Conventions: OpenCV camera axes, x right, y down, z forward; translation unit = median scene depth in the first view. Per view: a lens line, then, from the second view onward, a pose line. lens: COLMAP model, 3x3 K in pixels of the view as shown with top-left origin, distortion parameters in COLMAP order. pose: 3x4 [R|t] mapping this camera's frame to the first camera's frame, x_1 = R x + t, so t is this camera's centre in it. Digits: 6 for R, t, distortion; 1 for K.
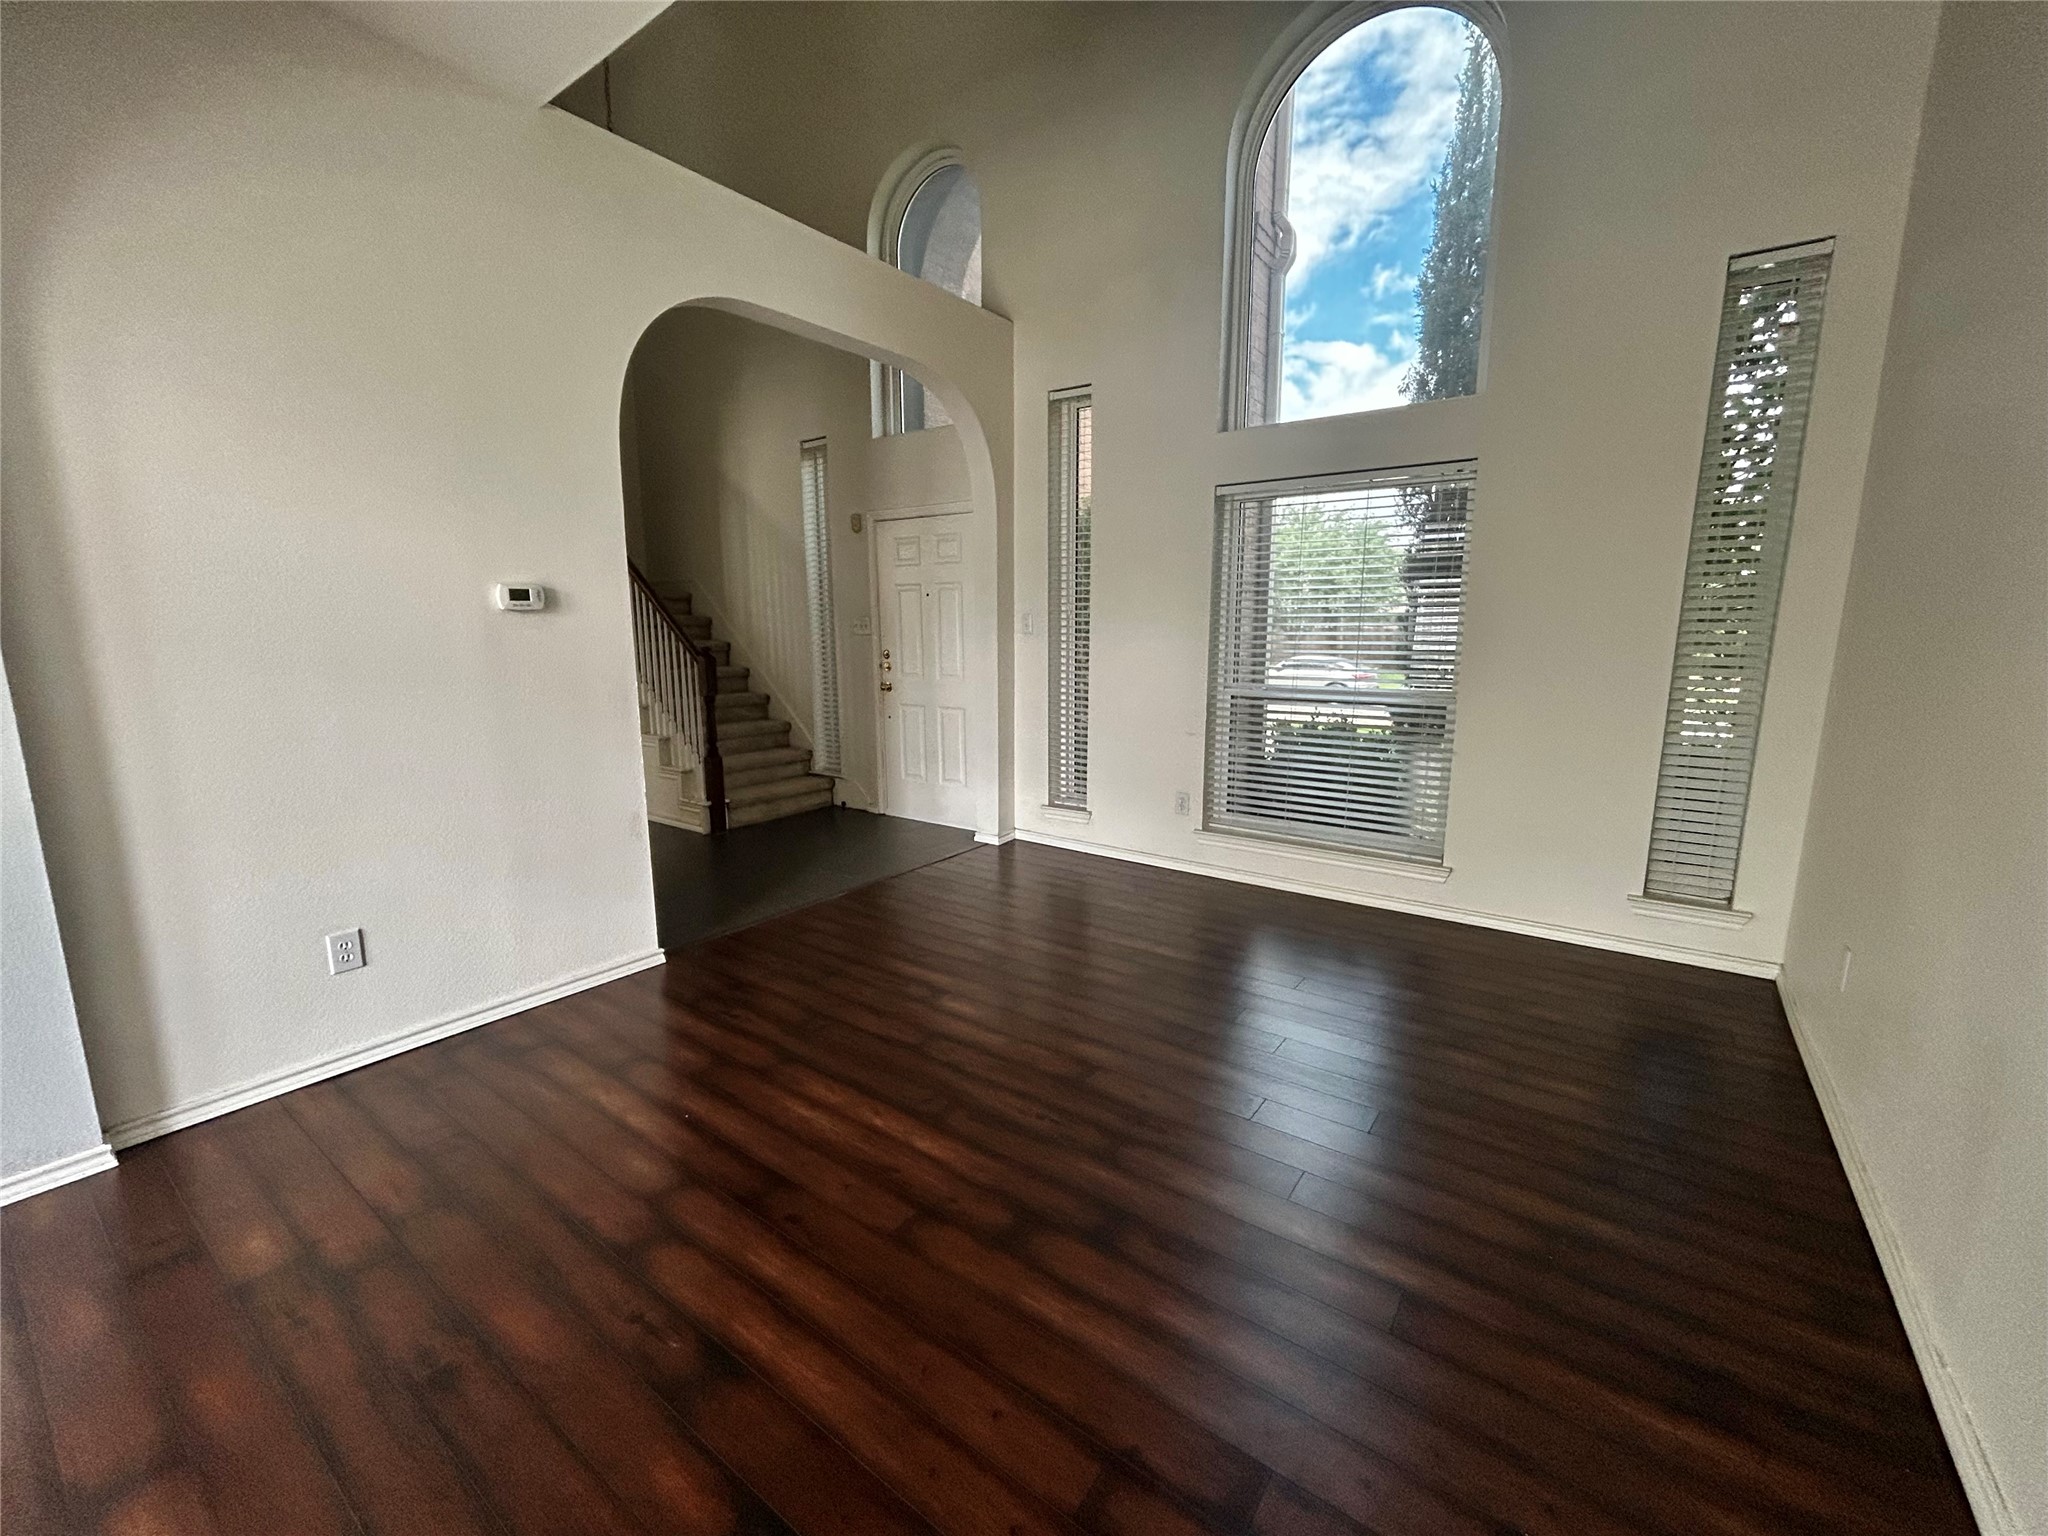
lens RADIAL K [[831.3, 0, 1030.6], [0, 831.3, 769.0], [0, 0, 1]] dist [0.014561, -0.000168]
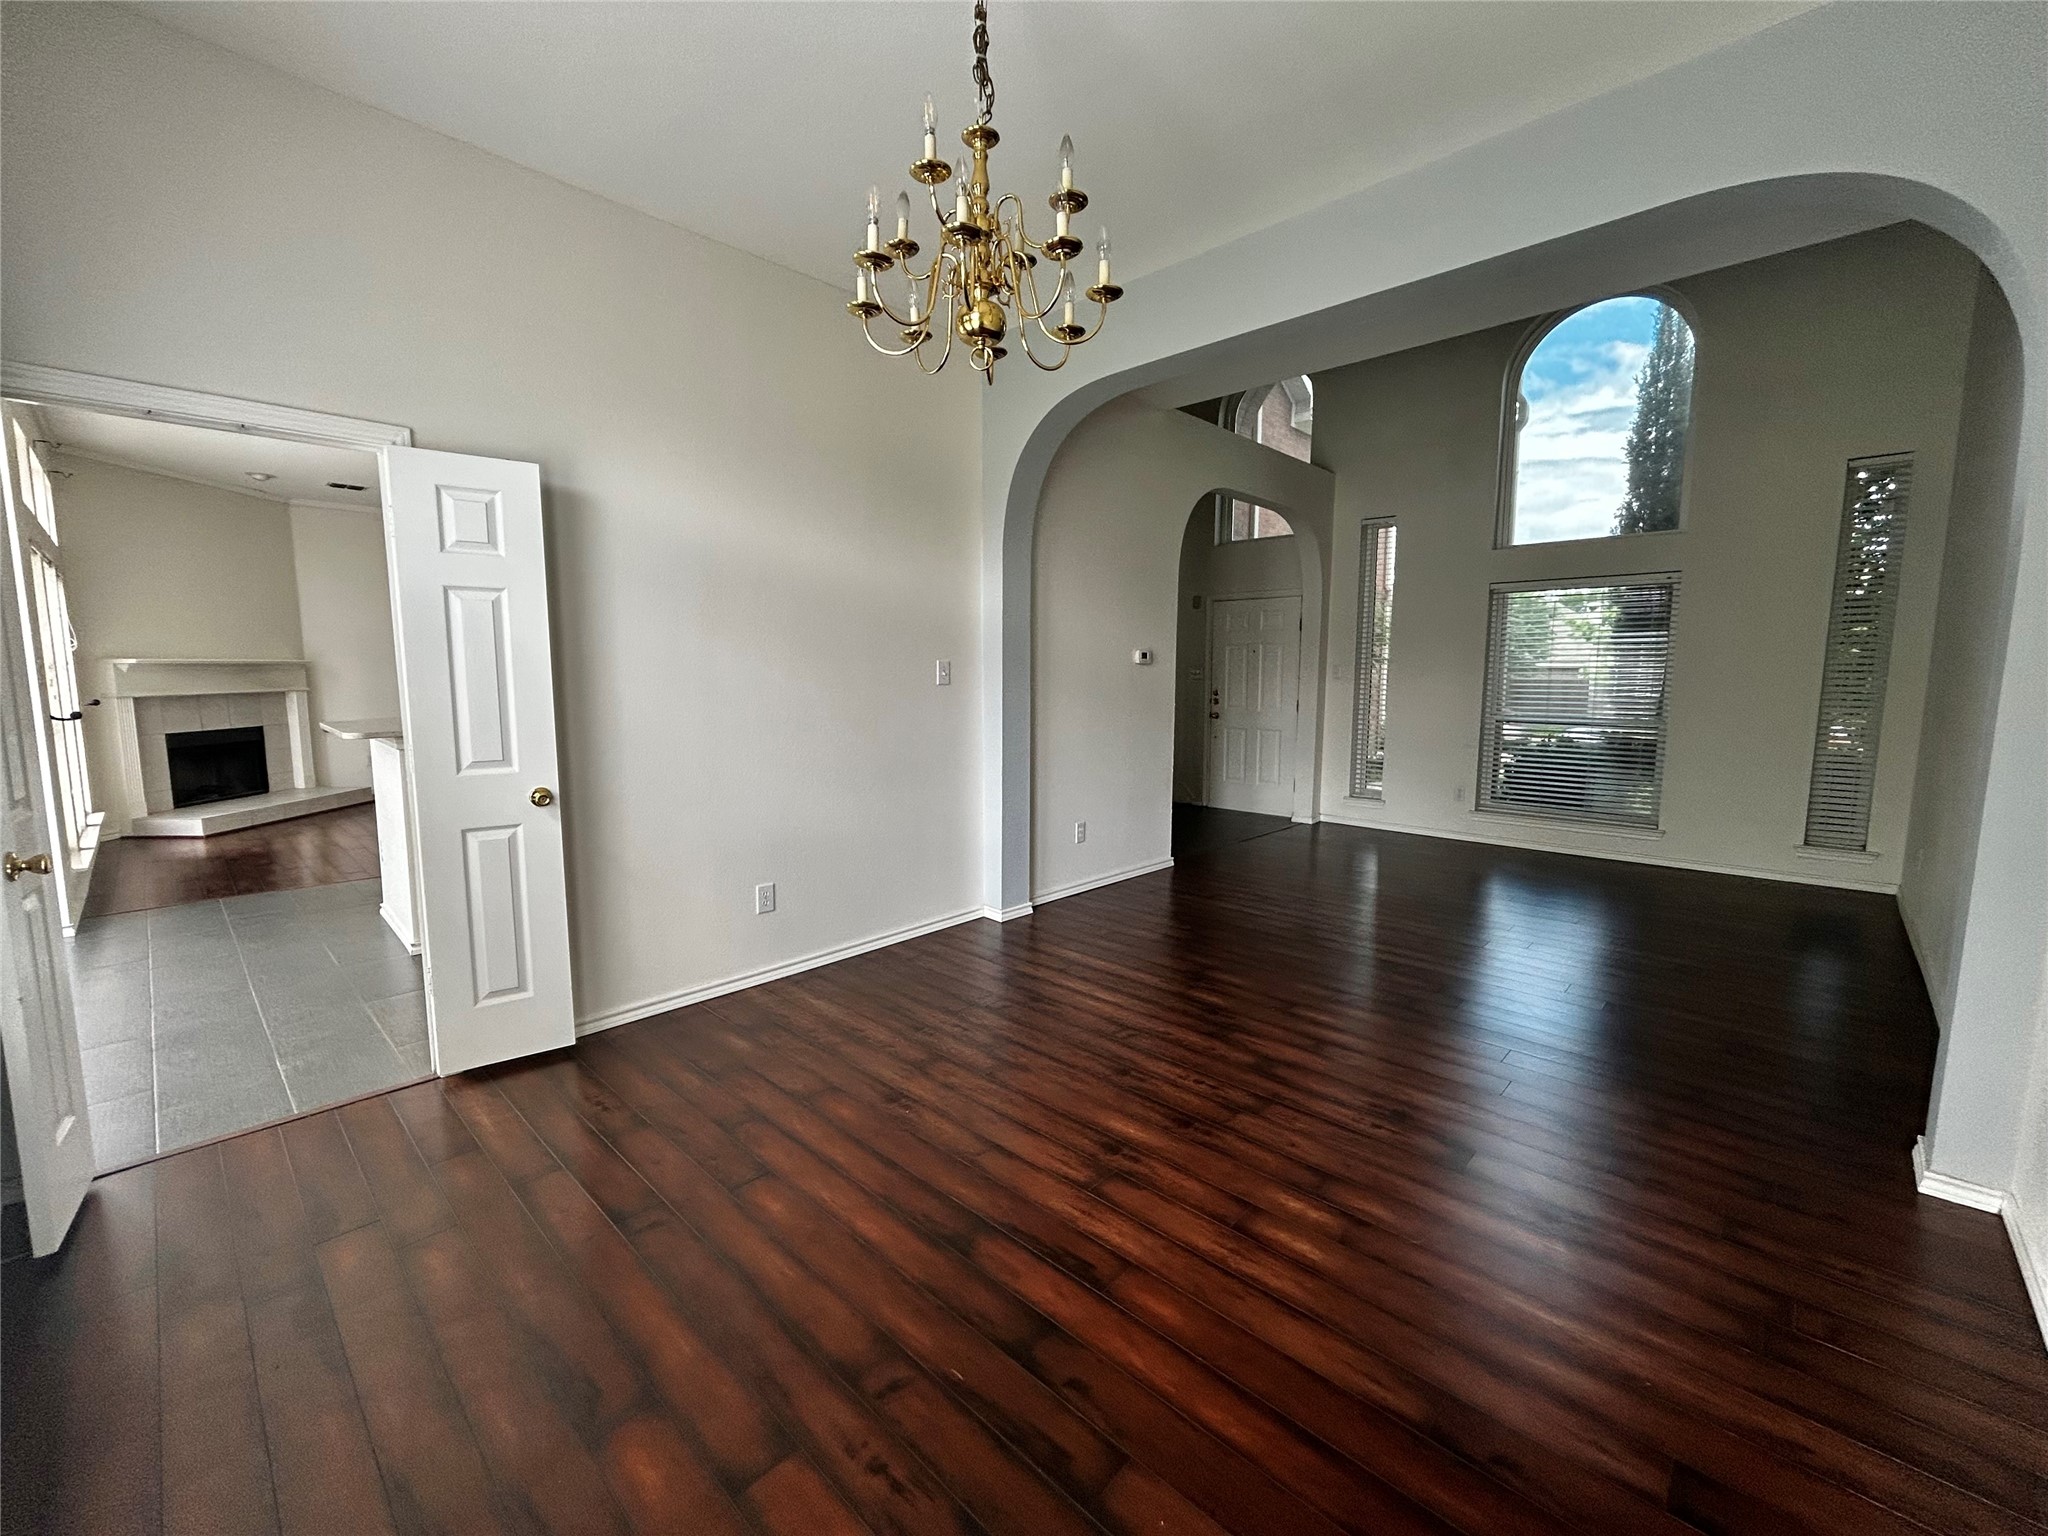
lens RADIAL K [[831.3, 0, 1027.1], [0, 831.3, 768.8], [0, 0, 1]] dist [0.014561, -0.000168]
pose [[0.994943, 0.018551, -0.098716, -0.516430], [-0.024013, 0.998229, -0.054434, 0.116160], [0.097532, 0.056529, 0.993626, -0.656934]]
